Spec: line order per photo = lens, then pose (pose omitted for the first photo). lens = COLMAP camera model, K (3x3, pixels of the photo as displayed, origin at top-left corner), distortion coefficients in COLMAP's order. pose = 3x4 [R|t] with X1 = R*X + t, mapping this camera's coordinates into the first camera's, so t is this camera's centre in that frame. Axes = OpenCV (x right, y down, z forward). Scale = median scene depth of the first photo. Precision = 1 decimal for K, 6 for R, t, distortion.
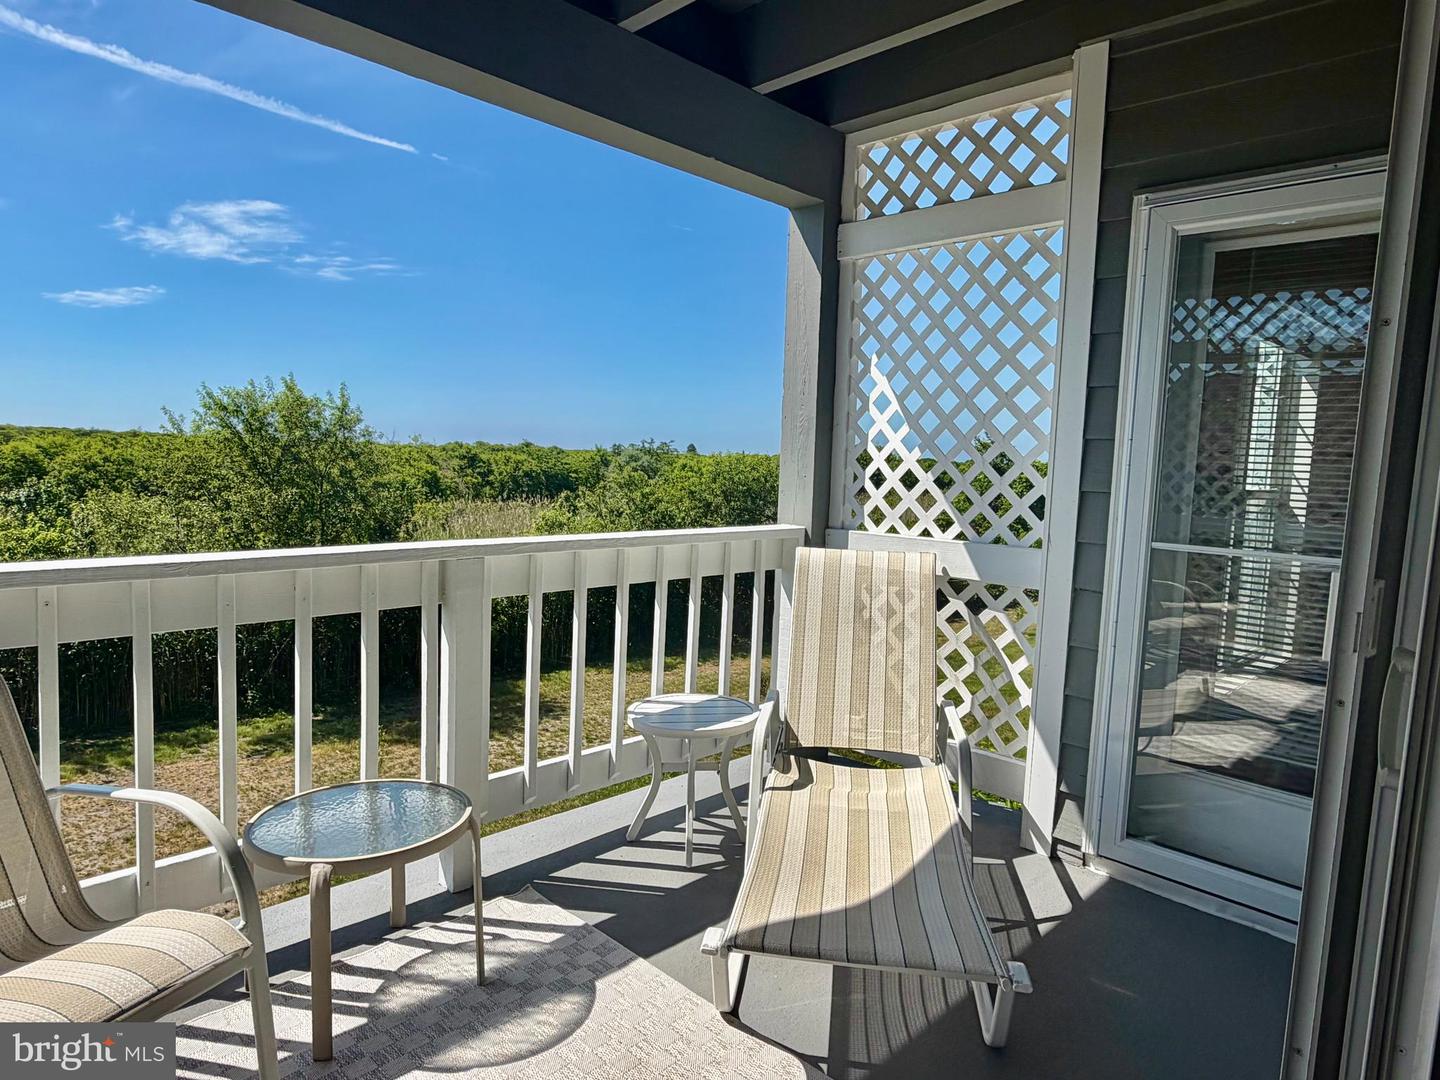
lens RADIAL K [[854.8, 0, 704.7], [0, 854.8, 538.2], [0, 0, 1]] dist [-0.004202, -0.001024]
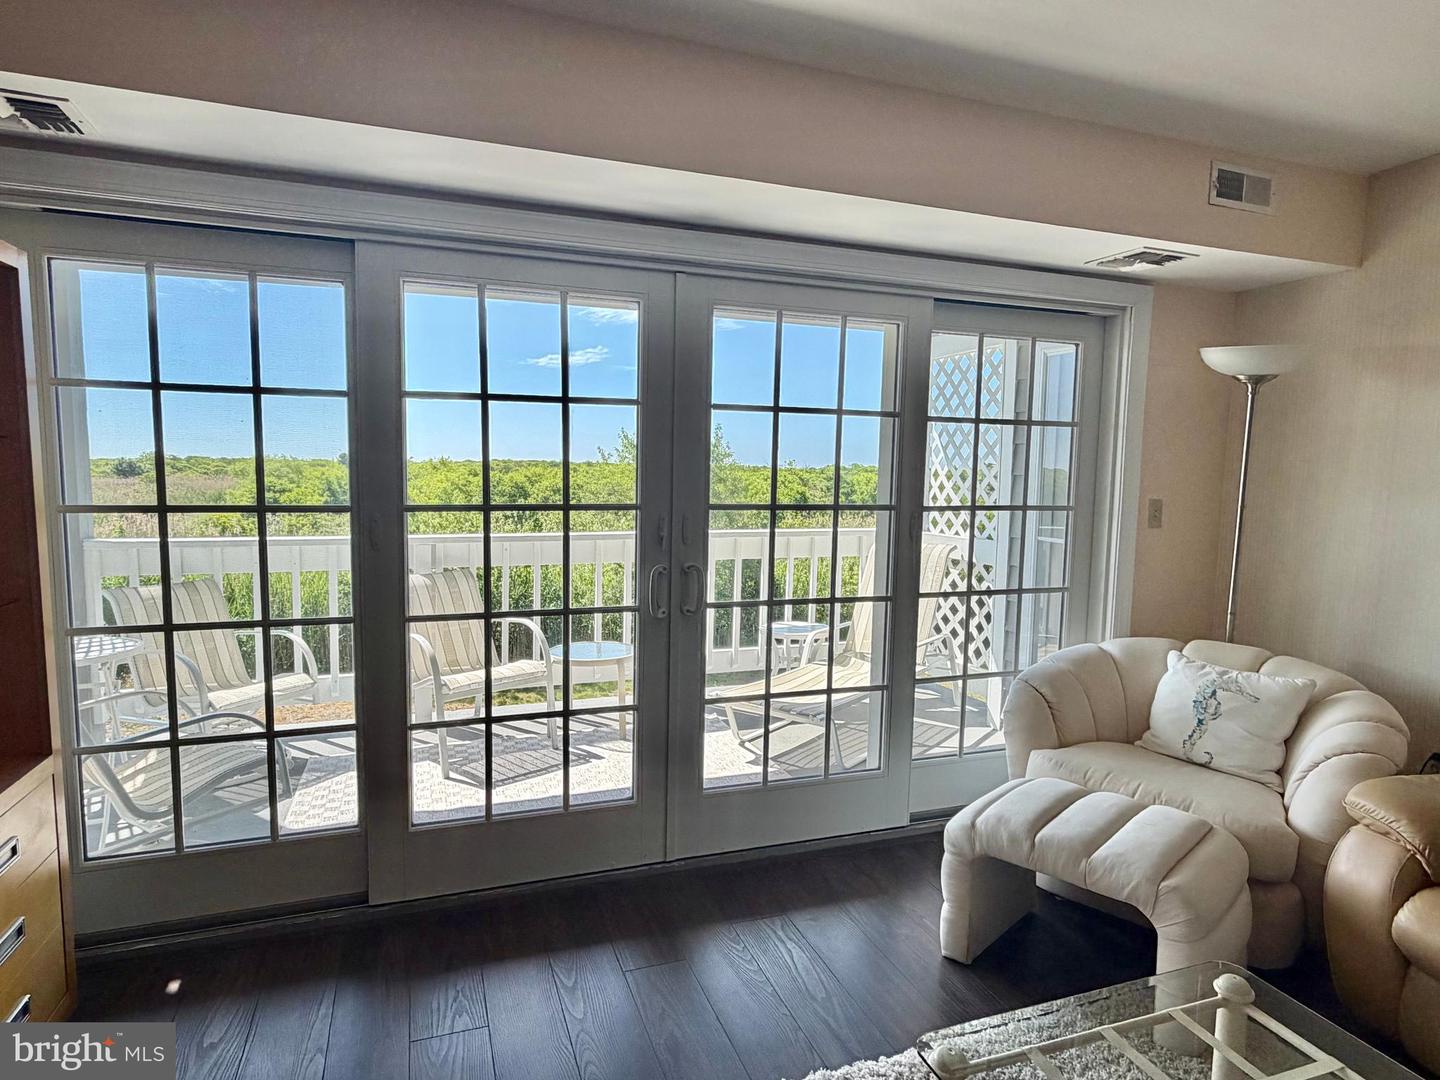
lens RADIAL K [[808.3, 0, 720.0], [0, 808.3, 540.0], [0, 0, 1]] dist [0.001050, 0.000895]
pose [[0.909950, 0.014753, -0.414455, 0.477842], [-0.021713, 0.999691, -0.012085, 0.034514], [0.414149, 0.019996, 0.909989, -0.548692]]
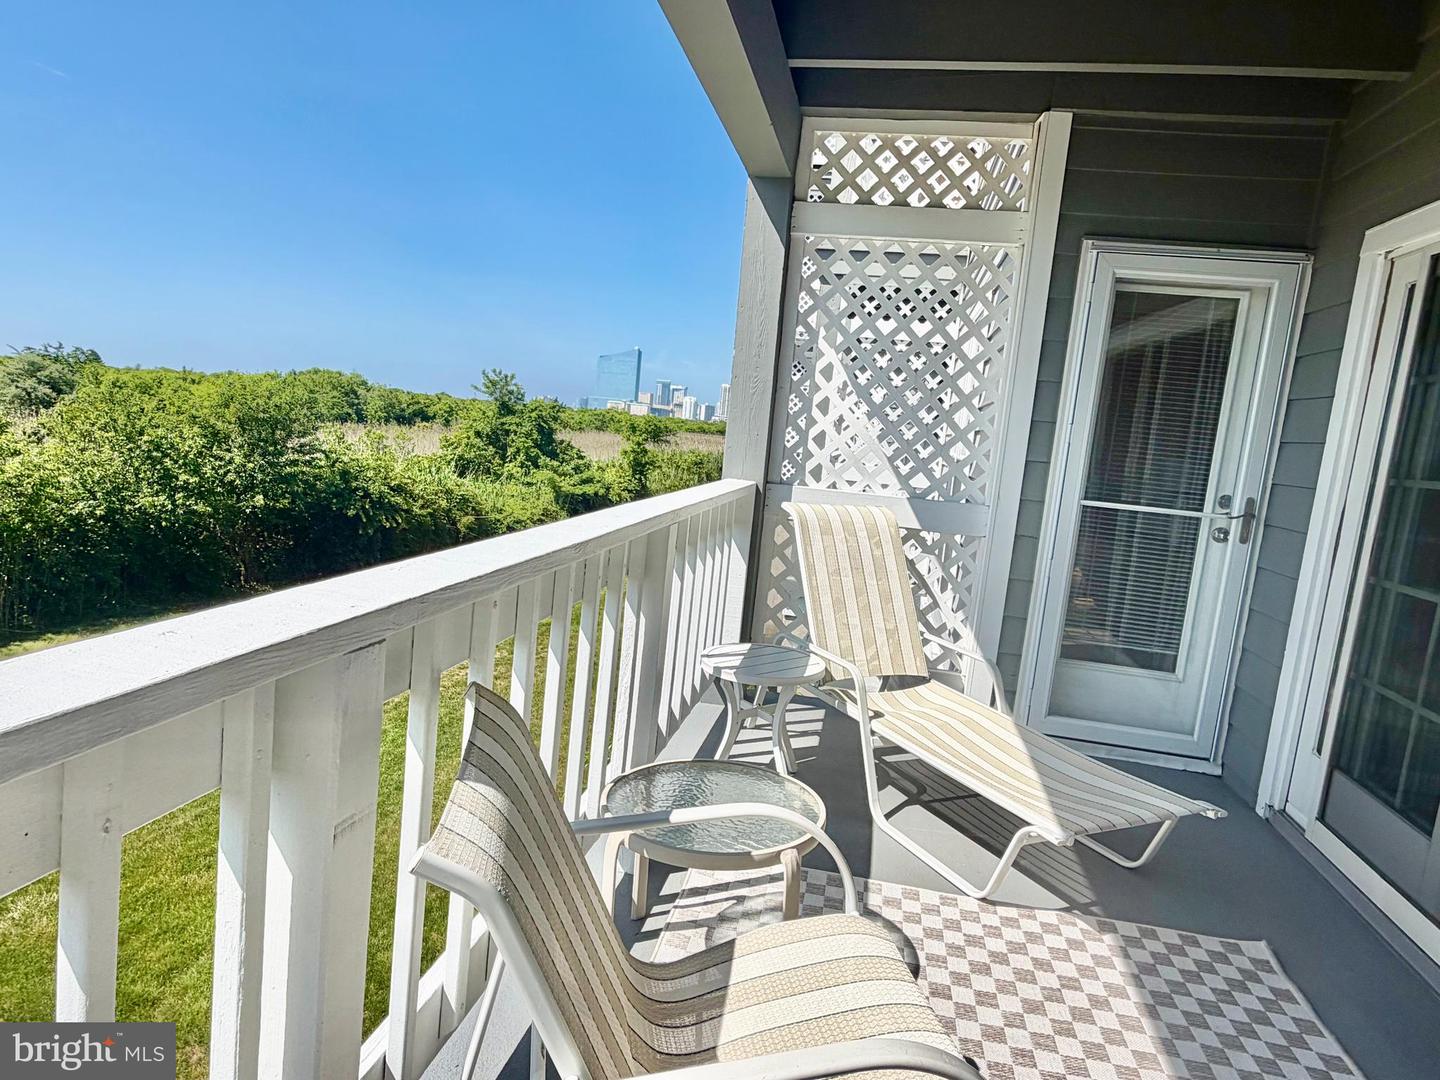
lens RADIAL K [[854.8, 0, 704.7], [0, 854.8, 538.2], [0, 0, 1]] dist [-0.004202, -0.001024]
pose [[0.833562, -0.032074, 0.551495, -0.568527], [-0.010452, 0.997219, 0.073794, -0.022625], [-0.552328, -0.067276, 0.830908, 0.146201]]
